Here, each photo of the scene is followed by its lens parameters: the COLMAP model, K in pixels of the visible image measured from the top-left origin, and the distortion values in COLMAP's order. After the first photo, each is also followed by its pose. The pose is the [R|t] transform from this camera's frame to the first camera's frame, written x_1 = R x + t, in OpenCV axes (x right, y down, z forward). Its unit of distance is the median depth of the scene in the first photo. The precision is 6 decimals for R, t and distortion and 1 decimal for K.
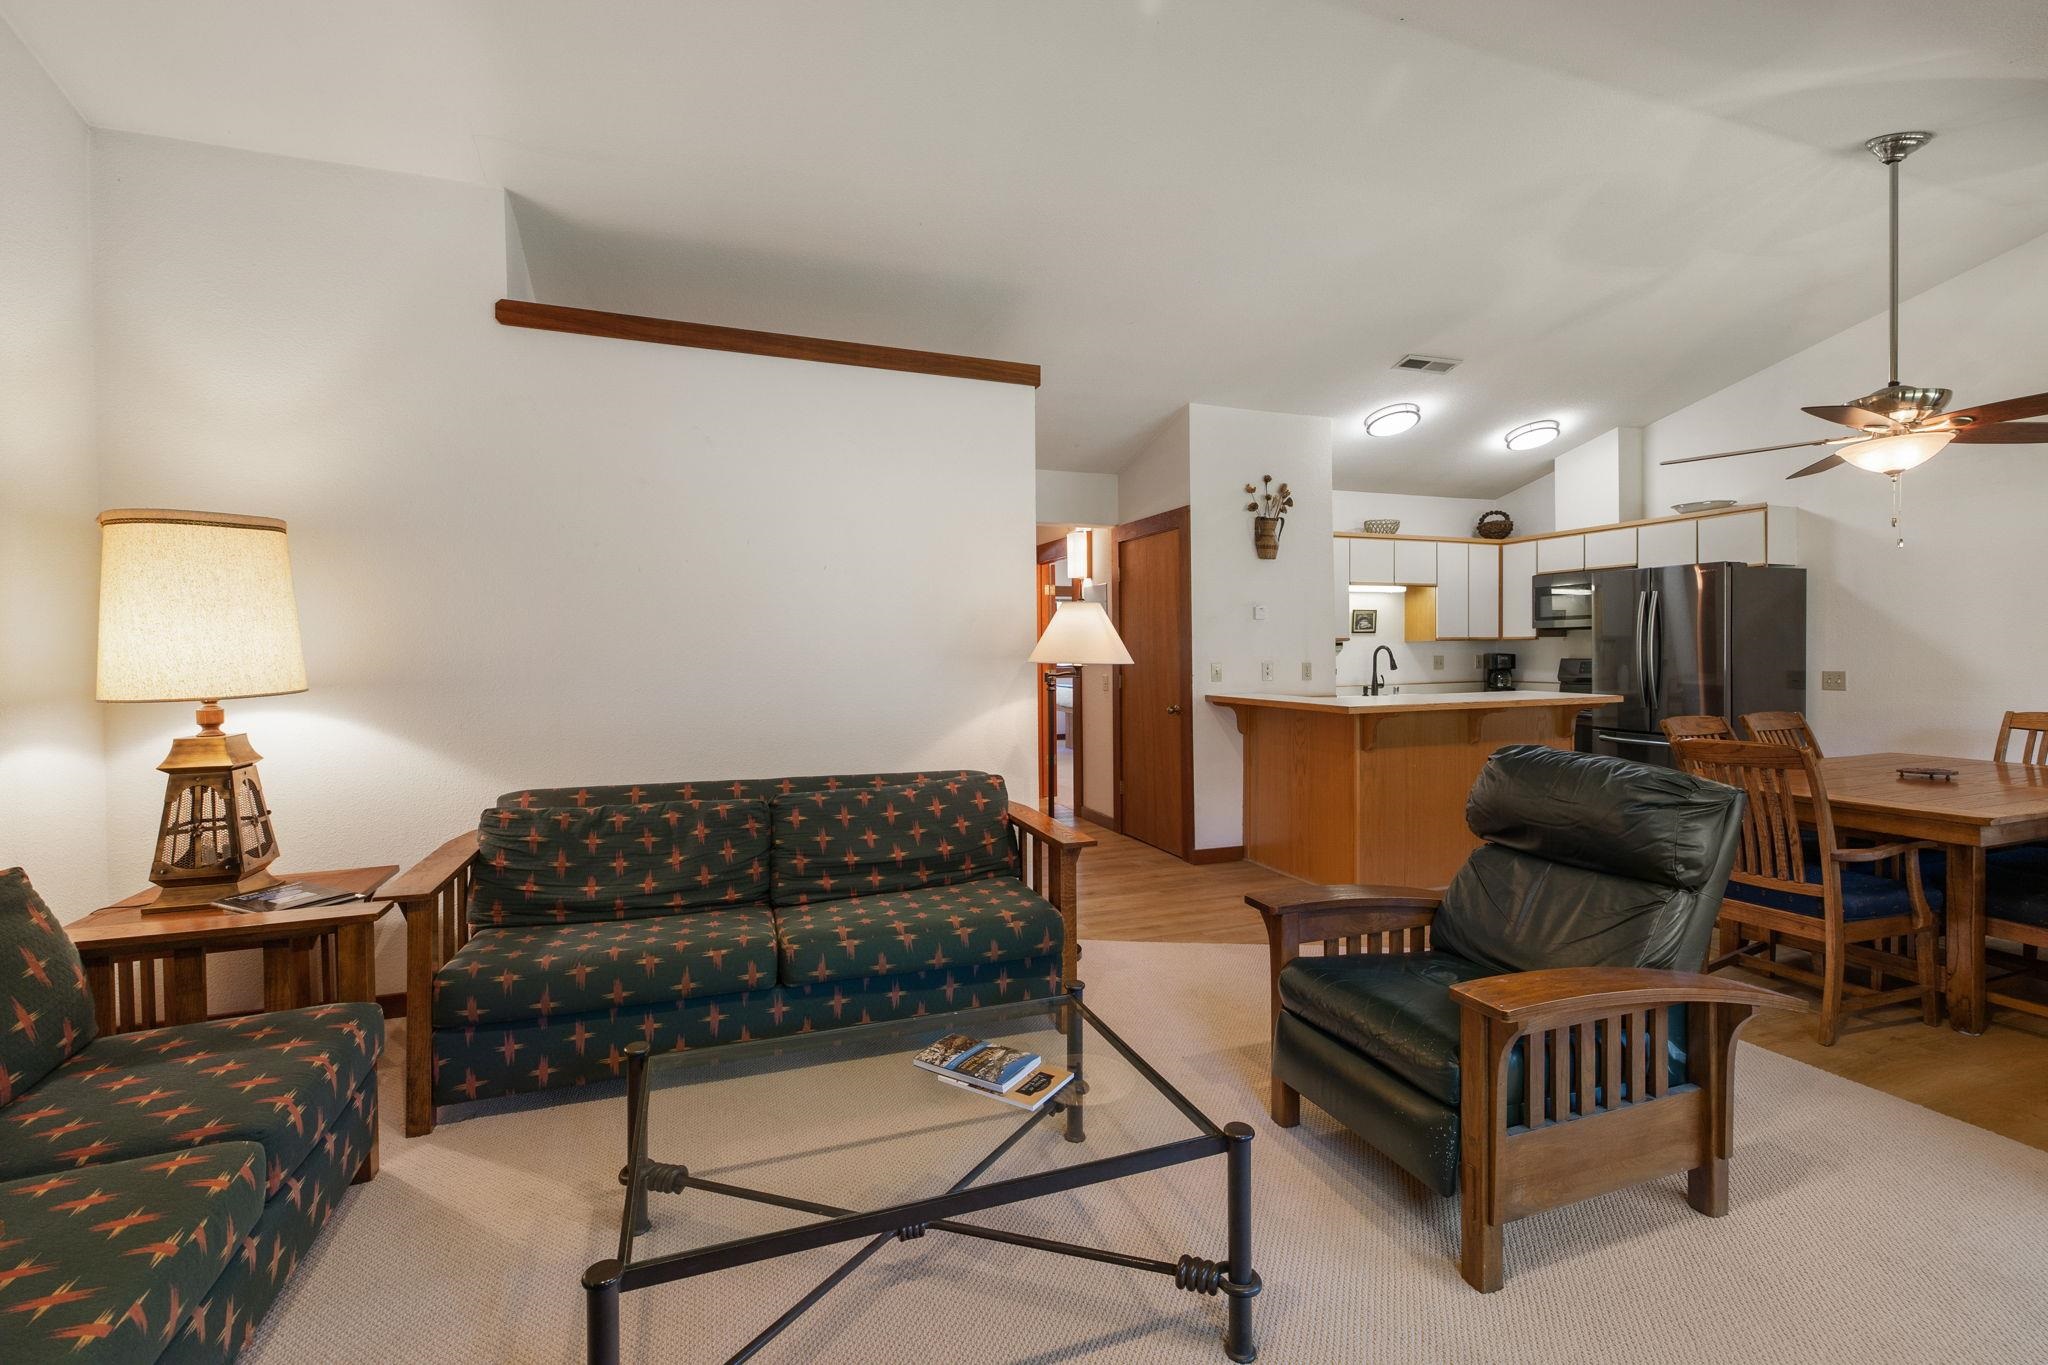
lens RADIAL K [[907.0, 0, 1027.6], [0, 907.0, 661.5], [0, 0, 1]] dist [0.006872, 0.000071]
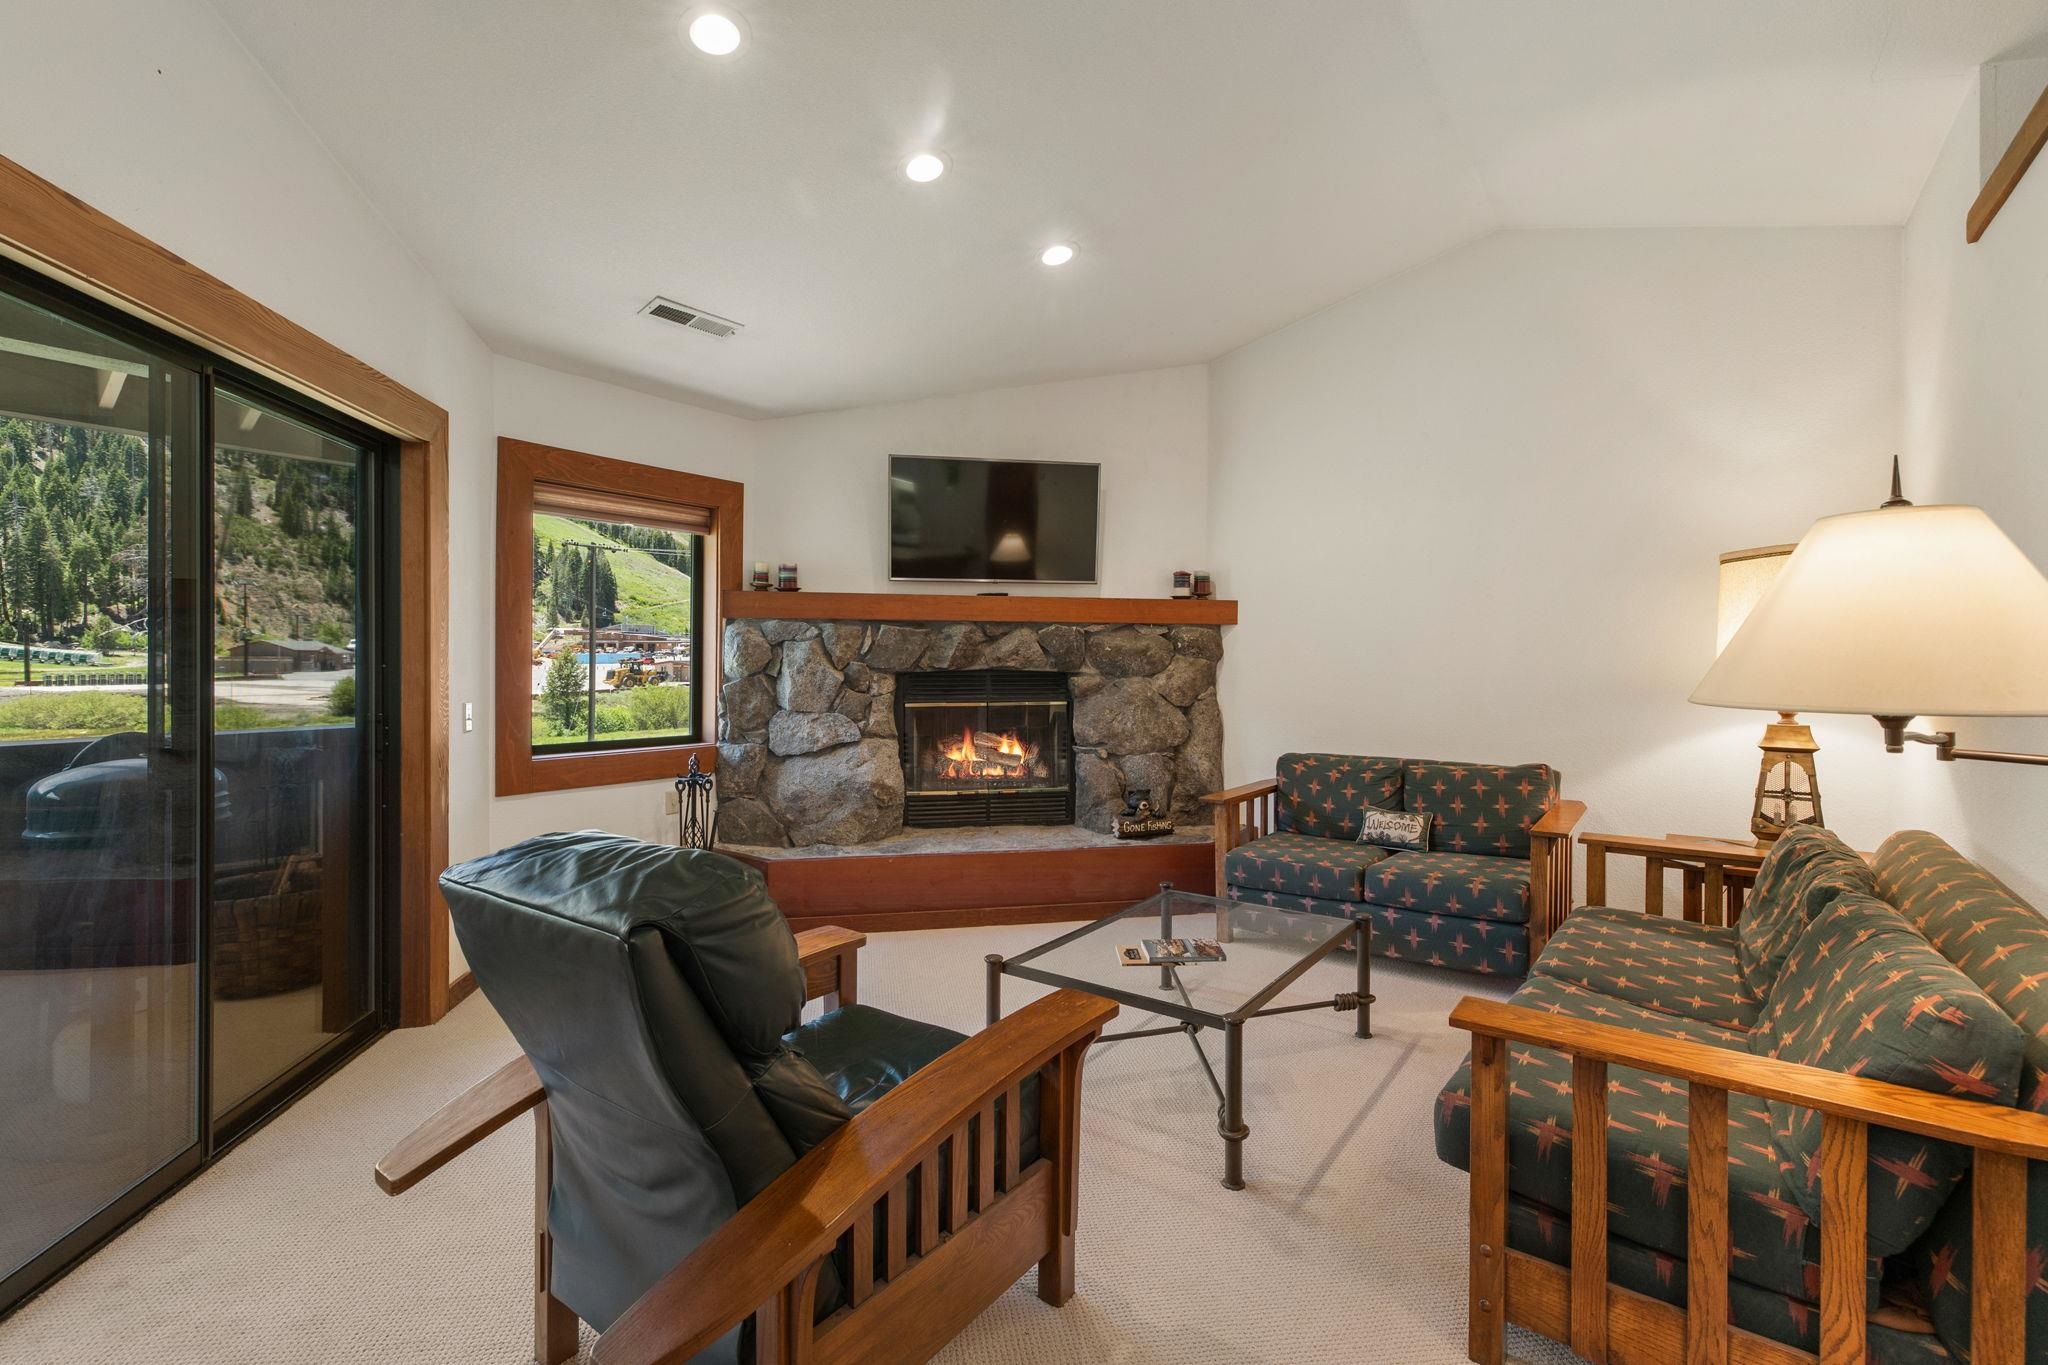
lens RADIAL K [[907.0, 0, 1066.3], [0, 907.0, 667.1], [0, 0, 1]] dist [0.006872, 0.000071]
pose [[-0.819849, 0.006785, -0.572539, 0.548770], [-0.012209, 0.999495, 0.029328, -0.018127], [0.572449, 0.031035, -0.819353, 1.279587]]
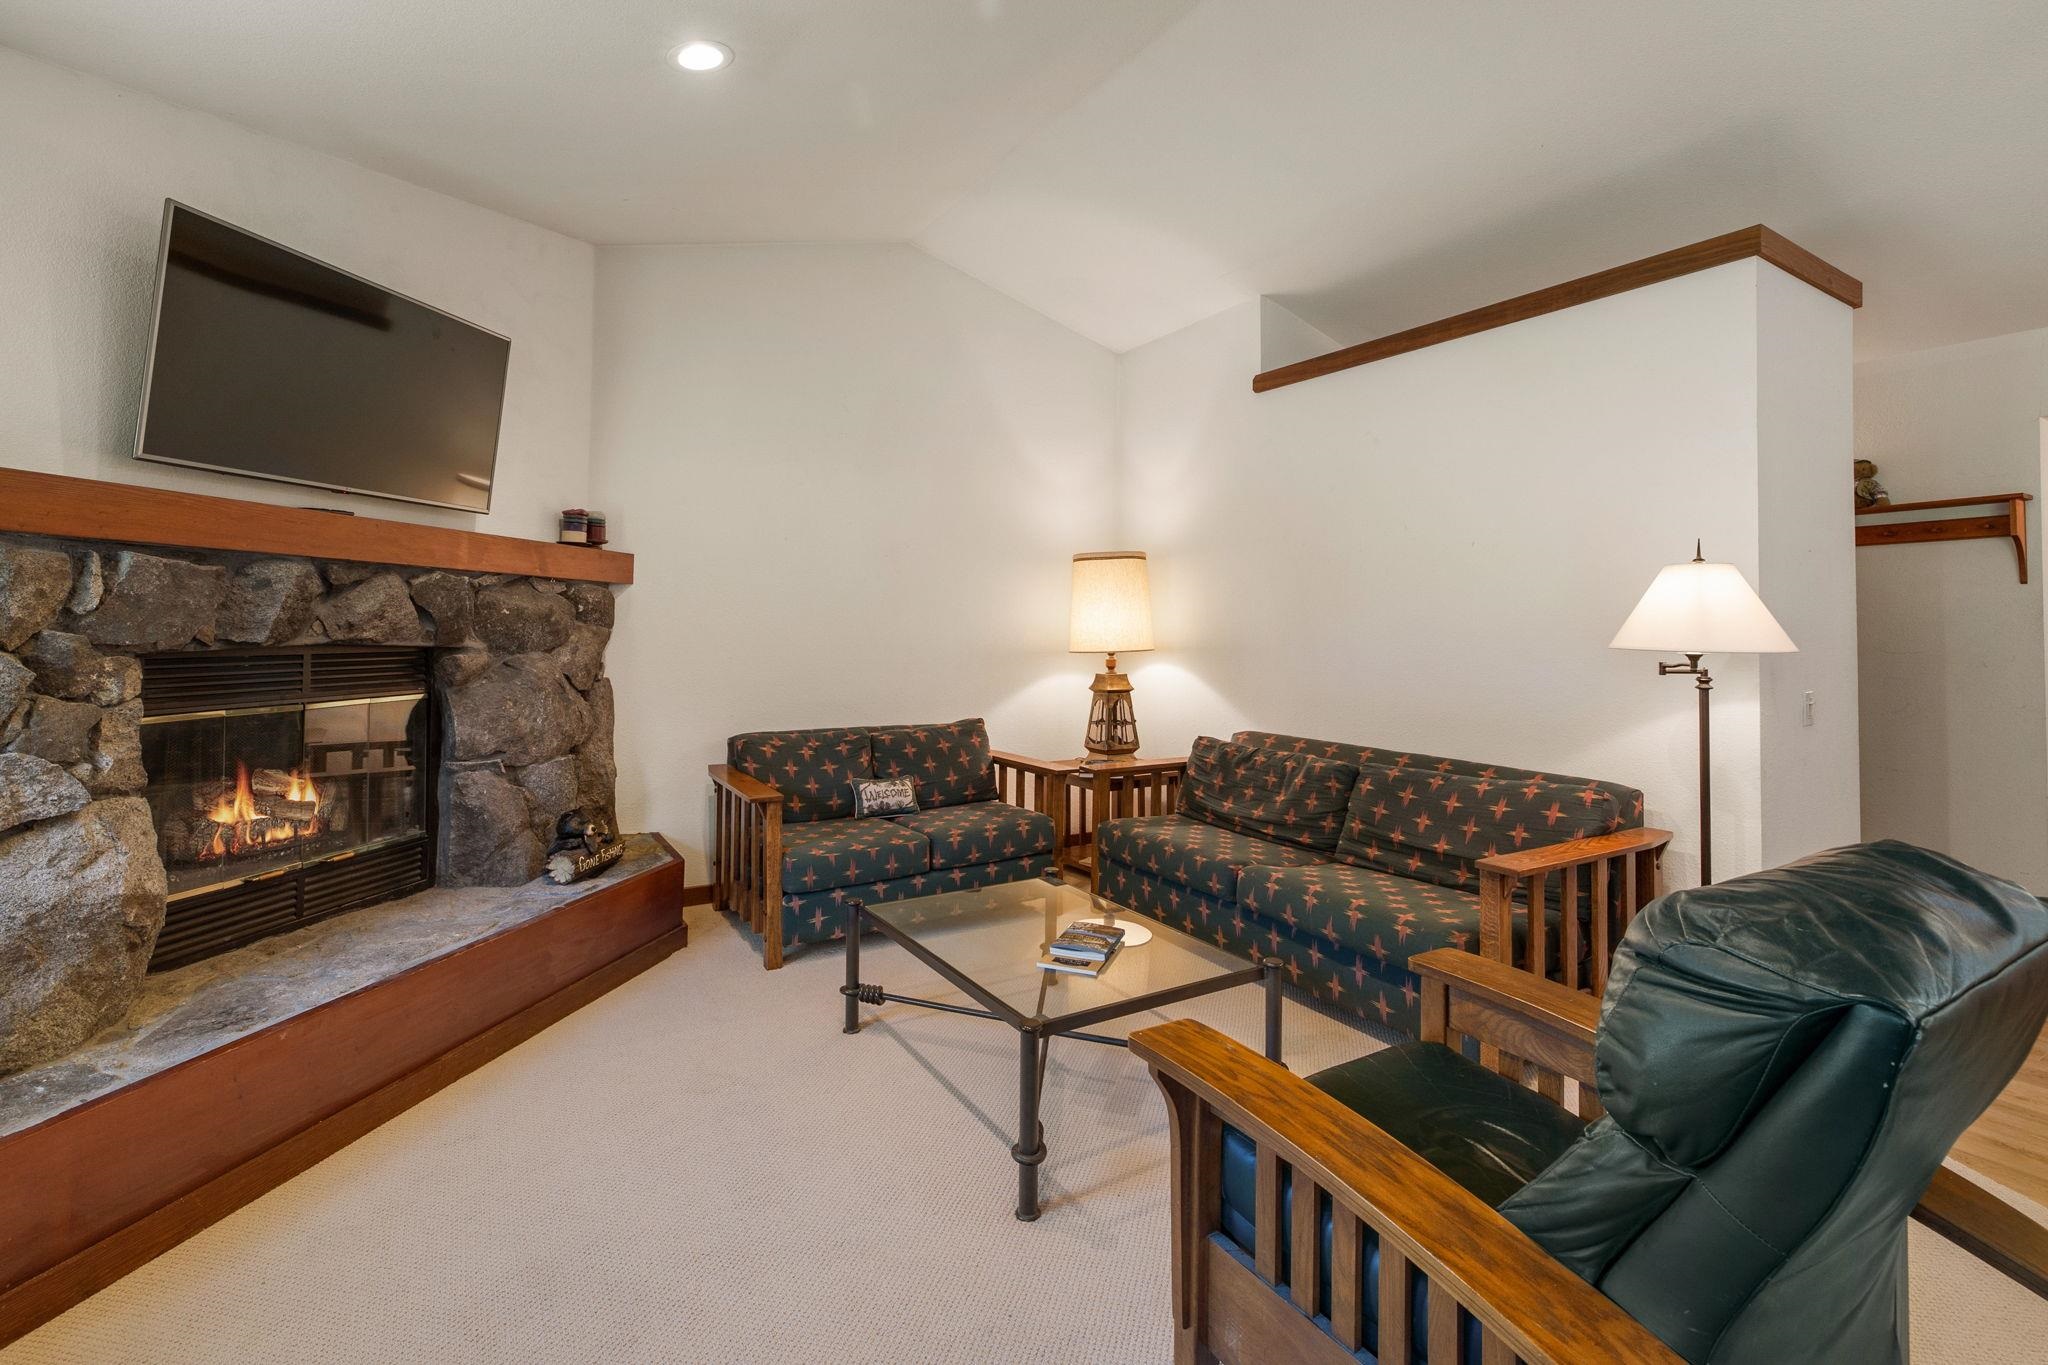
lens RADIAL K [[924.6, 0, 1007.4], [0, 924.6, 612.1], [0, 0, 1]] dist [0.001920, 0.000867]
pose [[0.186465, -0.015183, -0.982344, 0.767771], [-0.026498, 0.999439, -0.020477, 0.002532], [0.982104, 0.029848, 0.185958, 0.400698]]
